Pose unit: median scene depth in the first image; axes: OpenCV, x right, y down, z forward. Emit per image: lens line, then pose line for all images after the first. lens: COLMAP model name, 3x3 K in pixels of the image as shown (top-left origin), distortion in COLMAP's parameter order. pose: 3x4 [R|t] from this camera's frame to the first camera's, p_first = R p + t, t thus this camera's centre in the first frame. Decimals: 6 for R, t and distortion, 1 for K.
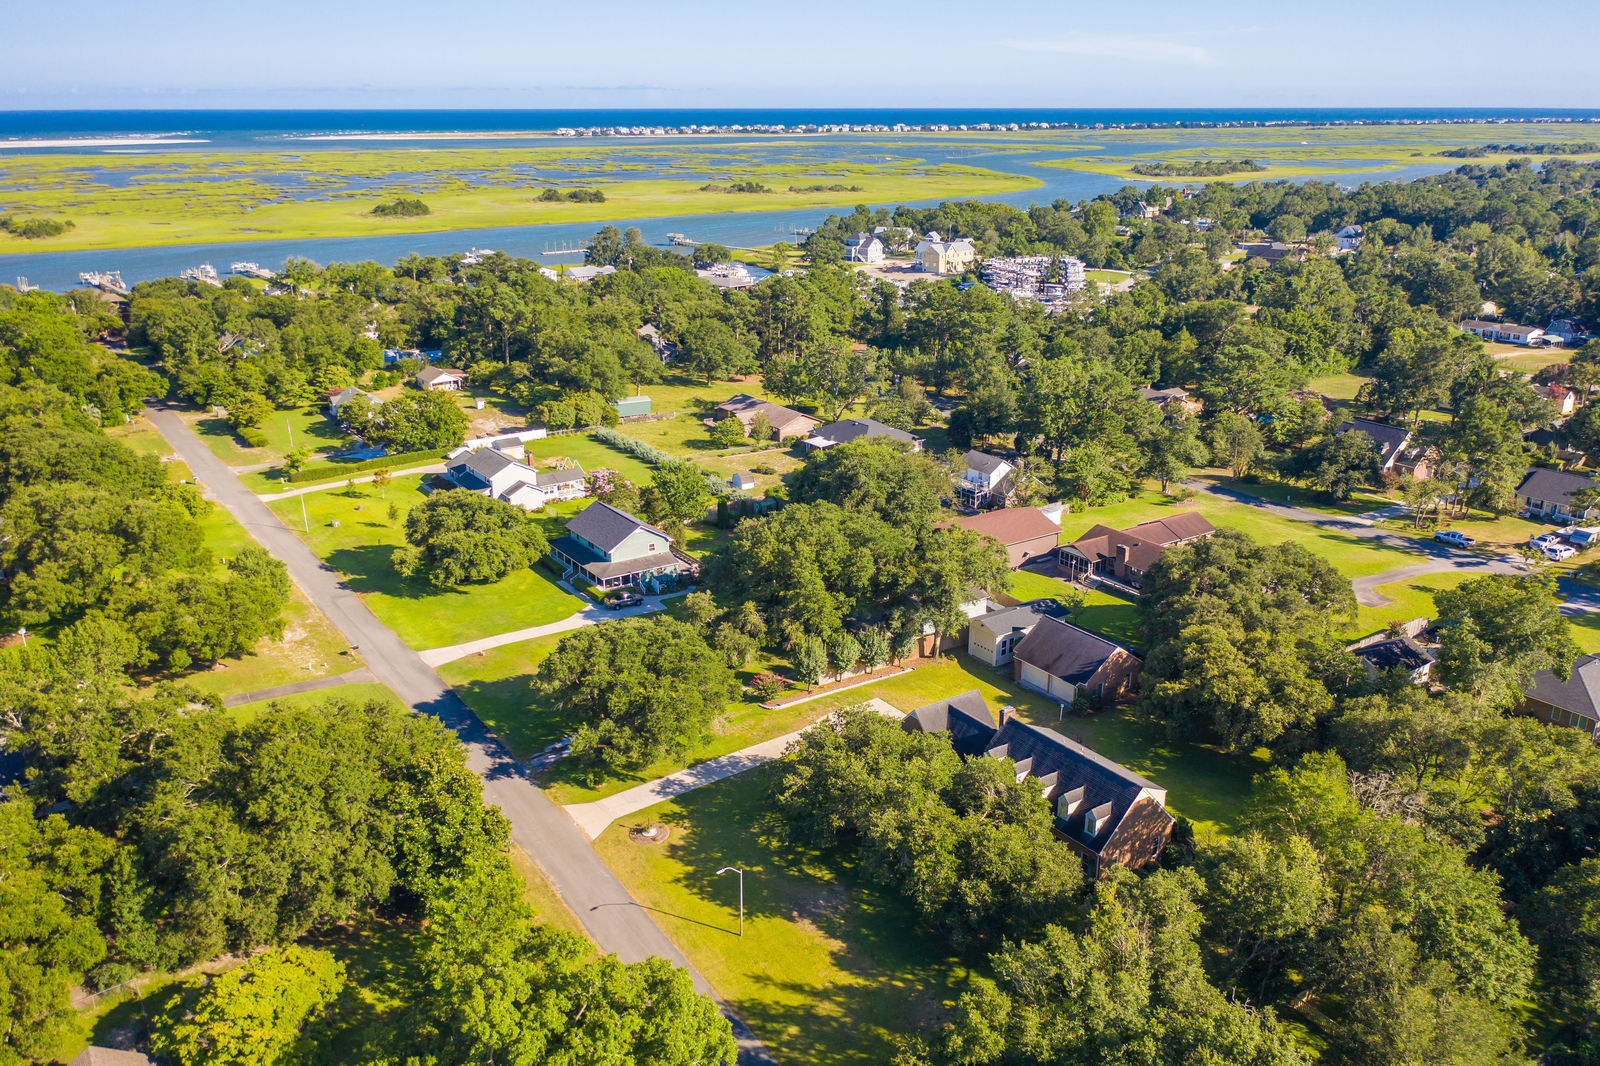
lens RADIAL K [[1251.1, 0, 777.1], [0, 1251.1, 548.6], [0, 0, 1]] dist [-0.046038, 0.088156]
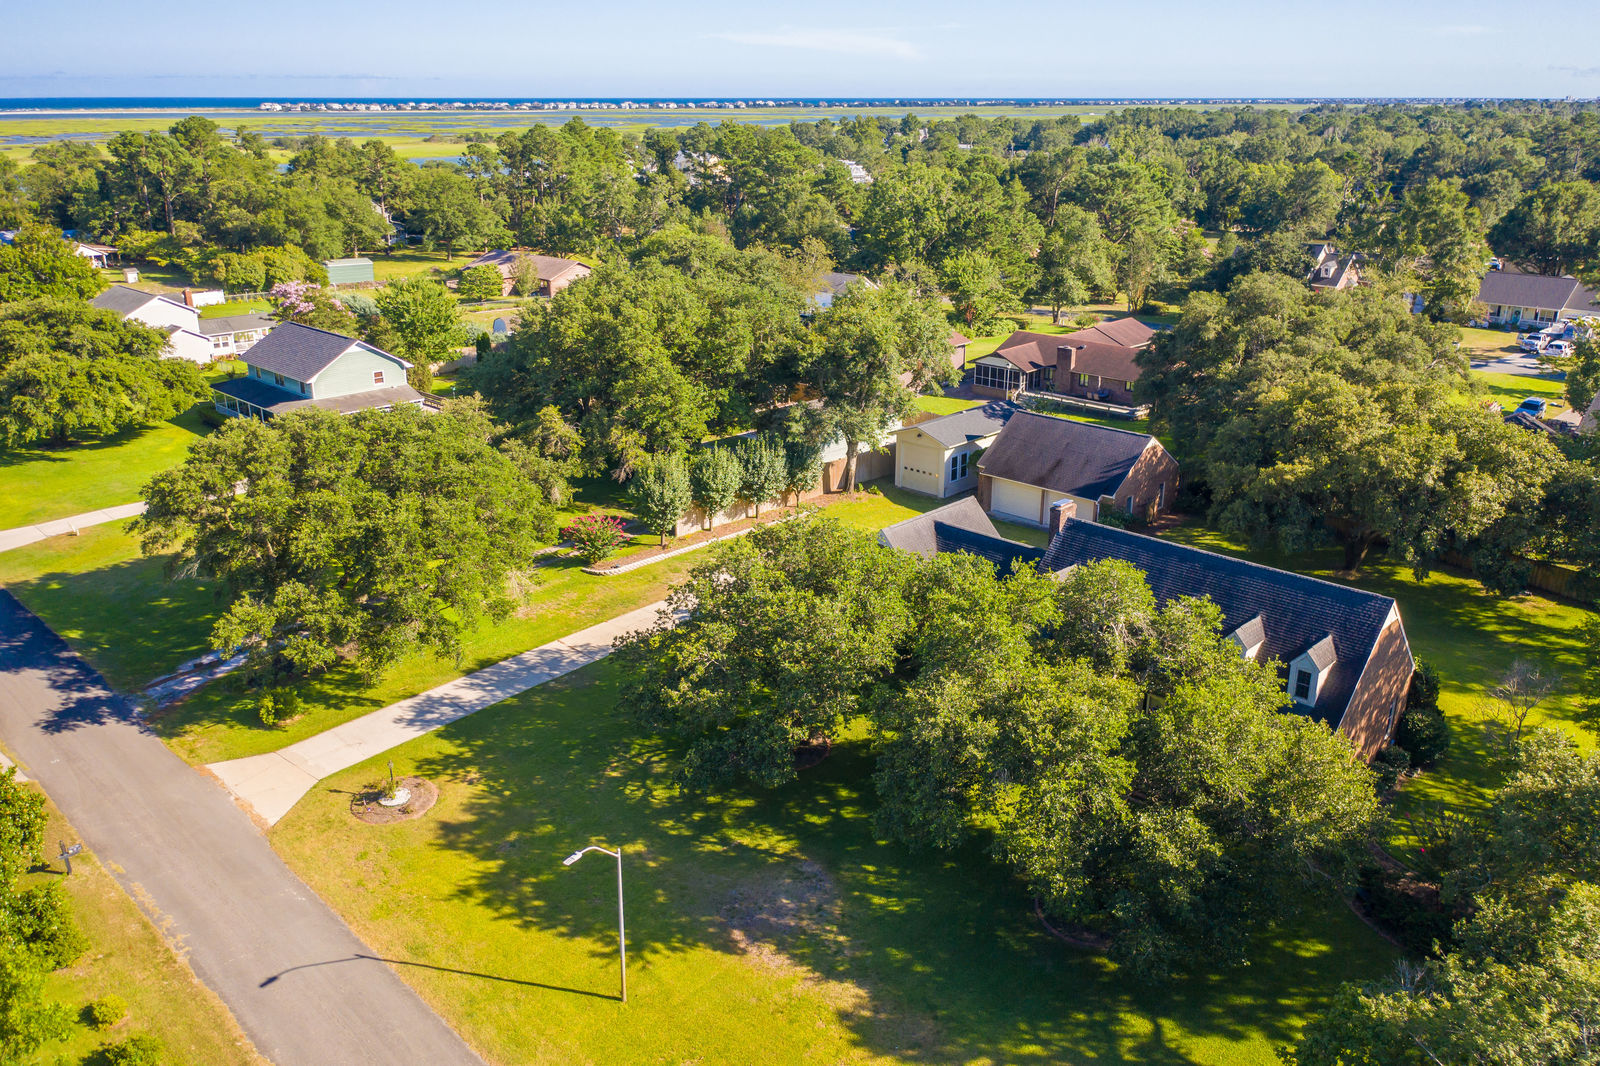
lens RADIAL K [[1251.1, 0, 777.1], [0, 1251.1, 548.6], [0, 0, 1]] dist [-0.046038, 0.088156]
pose [[0.978785, -0.066748, 0.193713, -0.037108], [0.063969, 0.997740, 0.020572, 0.108614], [-0.194649, -0.007744, 0.980842, 0.415663]]
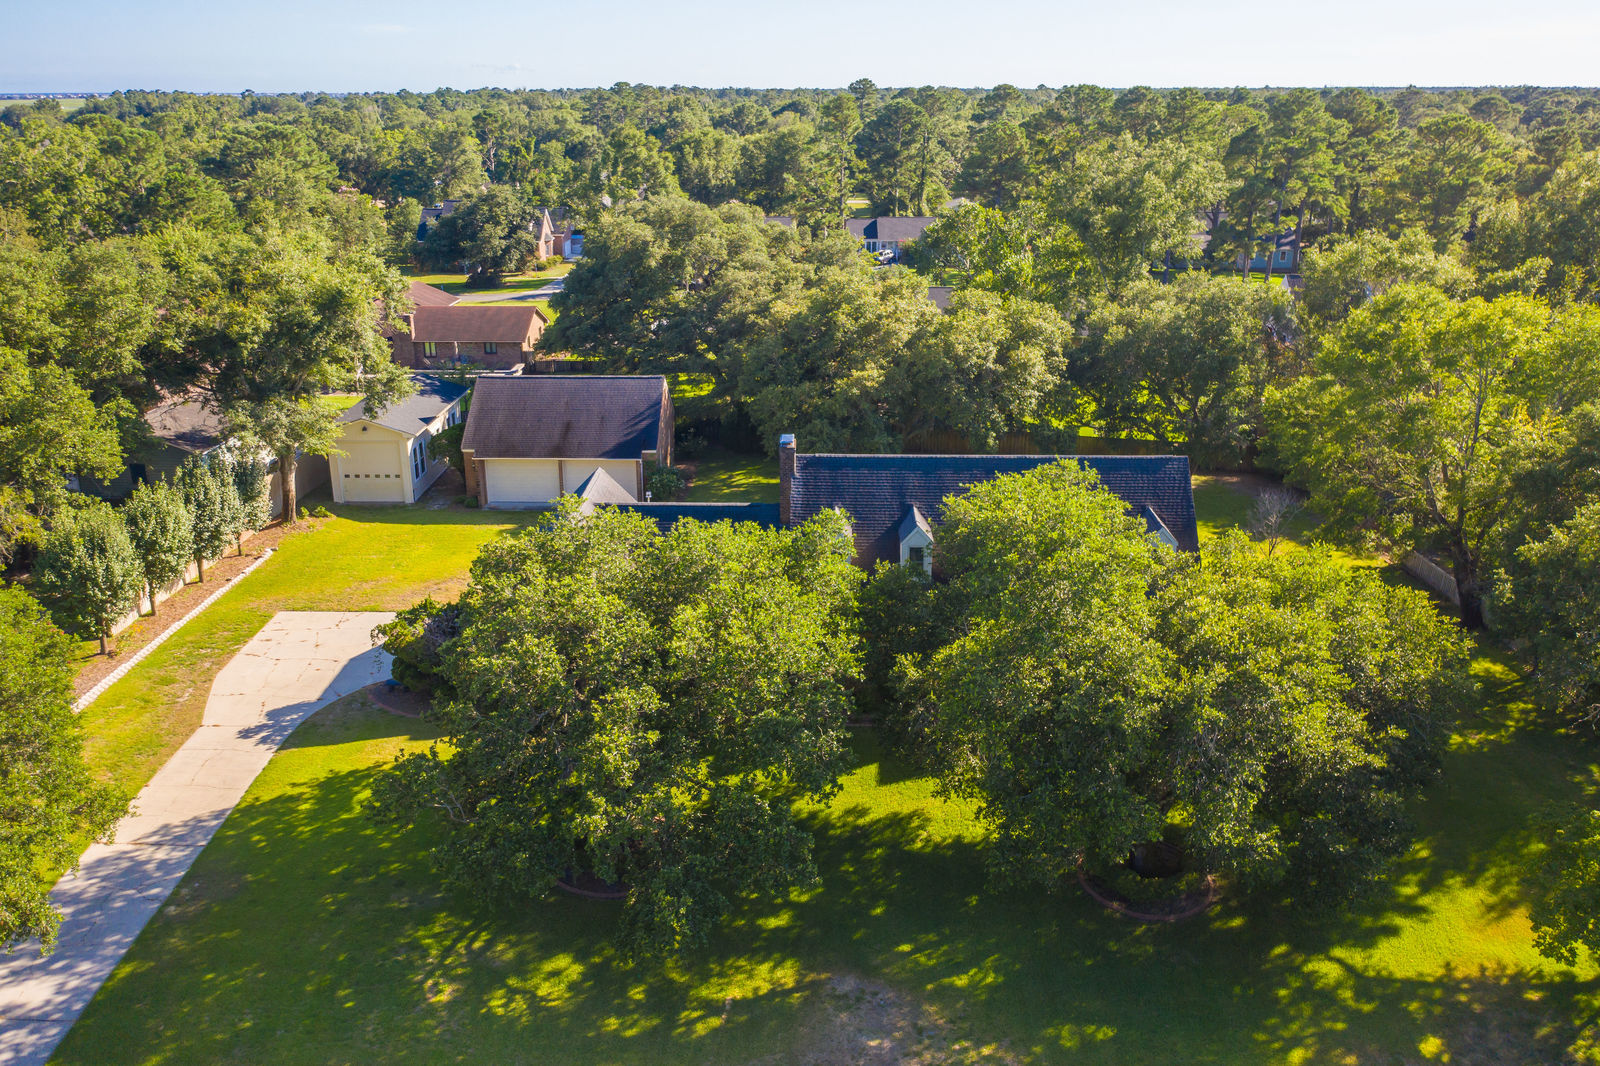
lens RADIAL K [[1294.7, 0, 800.0], [0, 1294.7, 533.0], [0, 0, 1]] dist [-0.040823, 0.107587]
pose [[0.575423, -0.262136, 0.774708, -0.147576], [0.264738, 0.955944, 0.126822, 0.087015], [-0.773823, 0.132119, 0.619470, 0.606817]]
